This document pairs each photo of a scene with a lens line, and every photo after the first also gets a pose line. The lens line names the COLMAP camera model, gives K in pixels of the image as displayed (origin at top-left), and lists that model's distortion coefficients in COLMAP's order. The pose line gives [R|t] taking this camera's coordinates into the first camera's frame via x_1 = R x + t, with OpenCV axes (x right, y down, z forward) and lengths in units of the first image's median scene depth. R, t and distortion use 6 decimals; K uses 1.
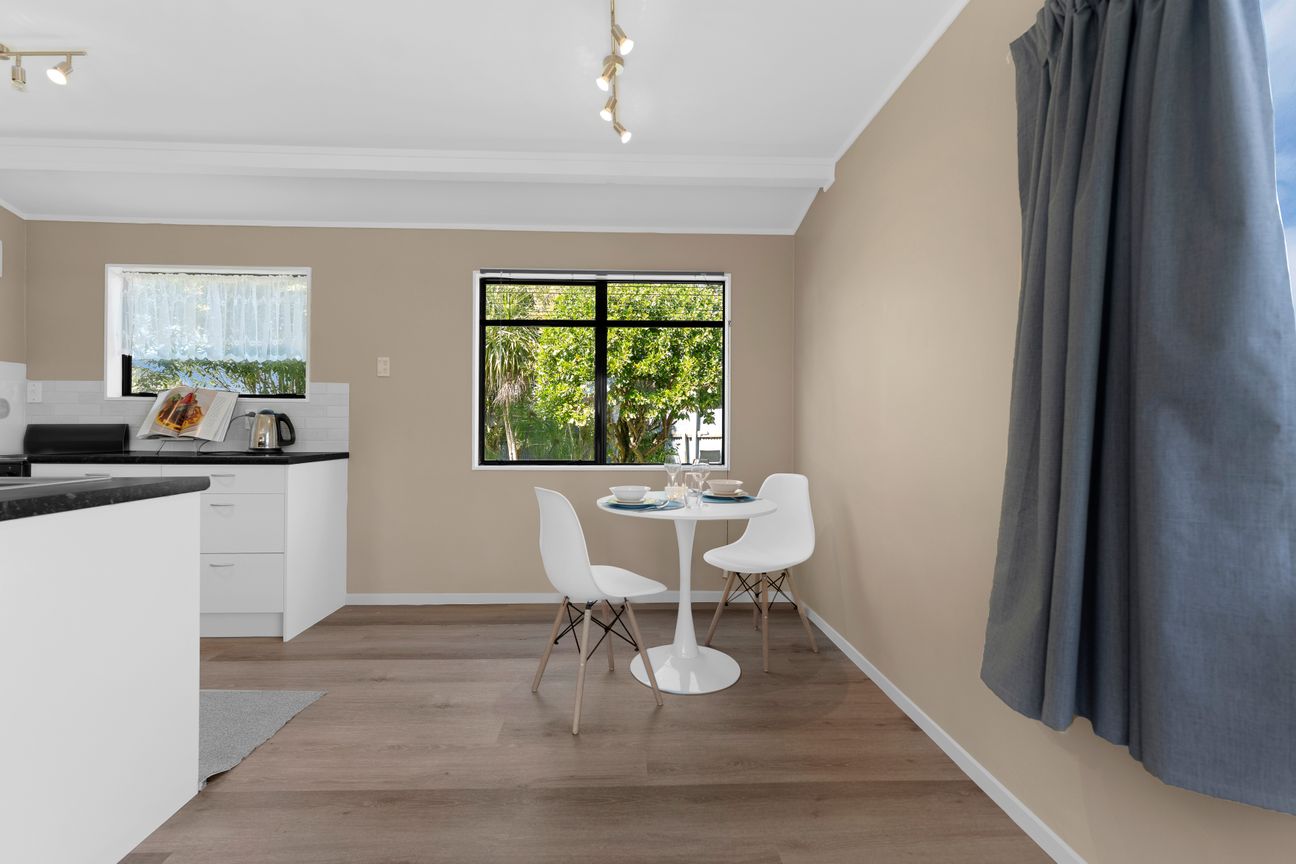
lens RADIAL K [[539.3, 0, 648.0], [0, 539.3, 432.0], [0, 0, 1]] dist [-0.000182, -0.000248]
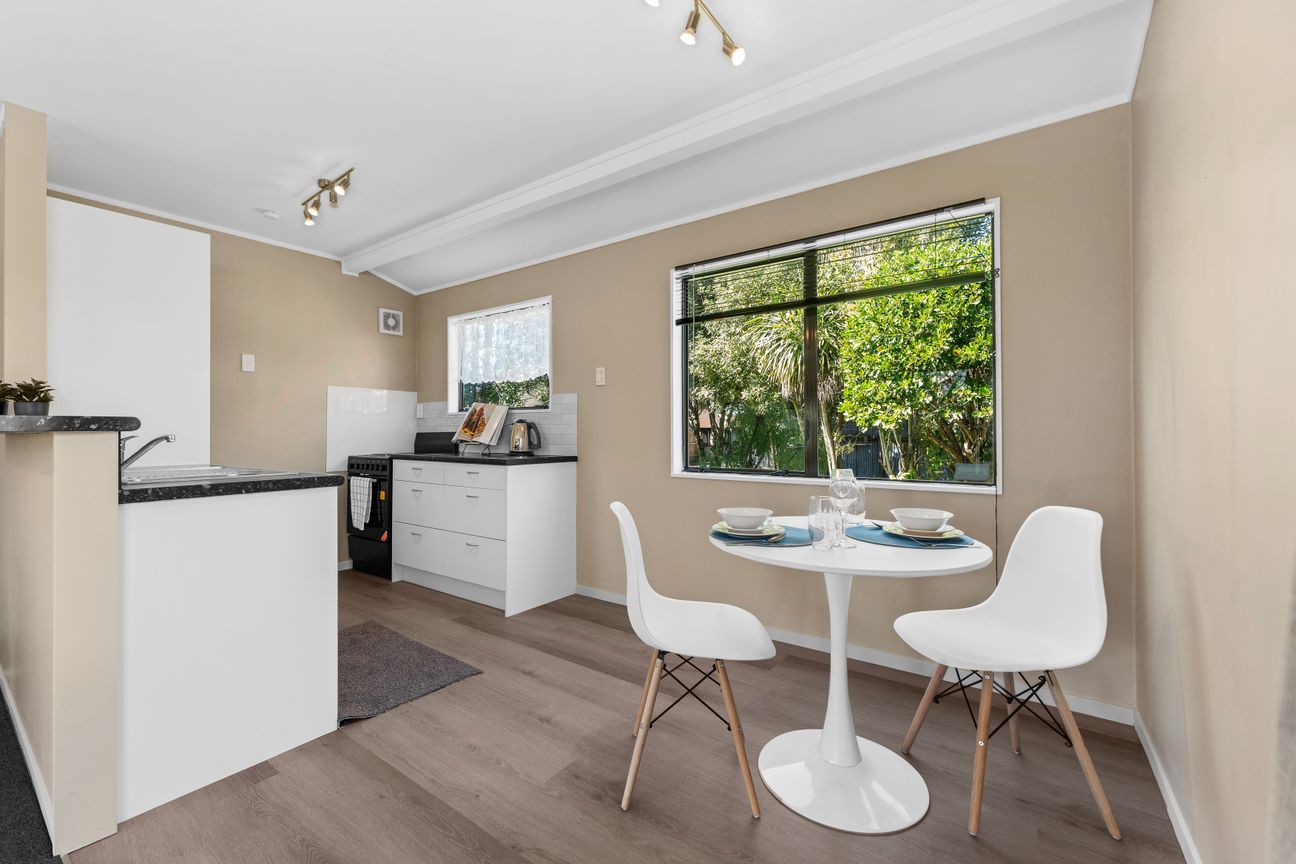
lens RADIAL K [[534.0, 0, 627.2], [0, 534.0, 430.8], [0, 0, 1]] dist [-0.000167, 0.000034]
pose [[0.778556, -0.010324, -0.627490, 0.222539], [0.004183, 0.999928, -0.011261, -0.000838], [0.627561, 0.006143, 0.778543, 0.219099]]
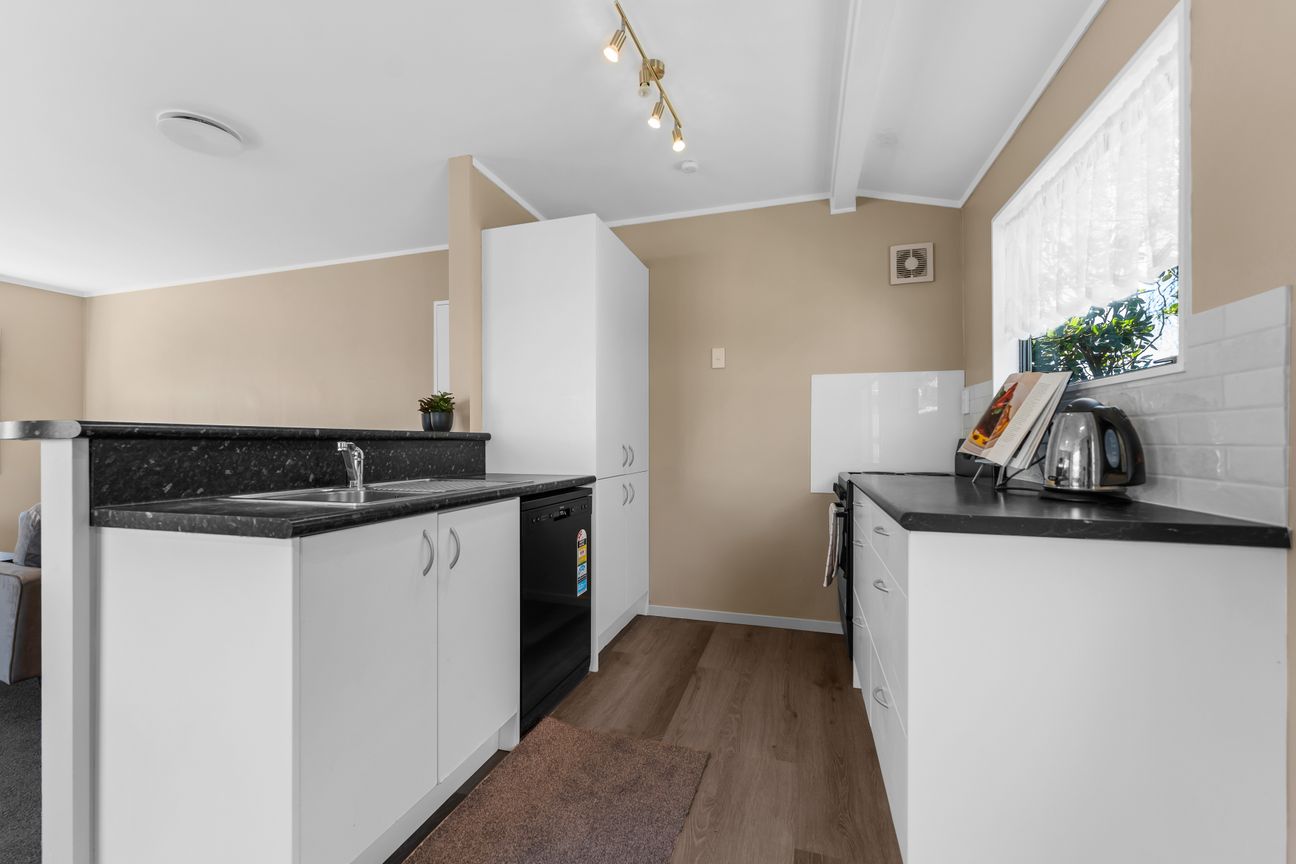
lens RADIAL K [[519.2, 0, 650.0], [0, 519.2, 437.6], [0, 0, 1]] dist [0.000222, 0.000028]
pose [[-0.329701, -0.011592, -0.944014, -0.188473], [-0.003893, 0.999933, -0.010919, -0.005336], [0.944077, 0.000075, -0.329724, 0.800422]]
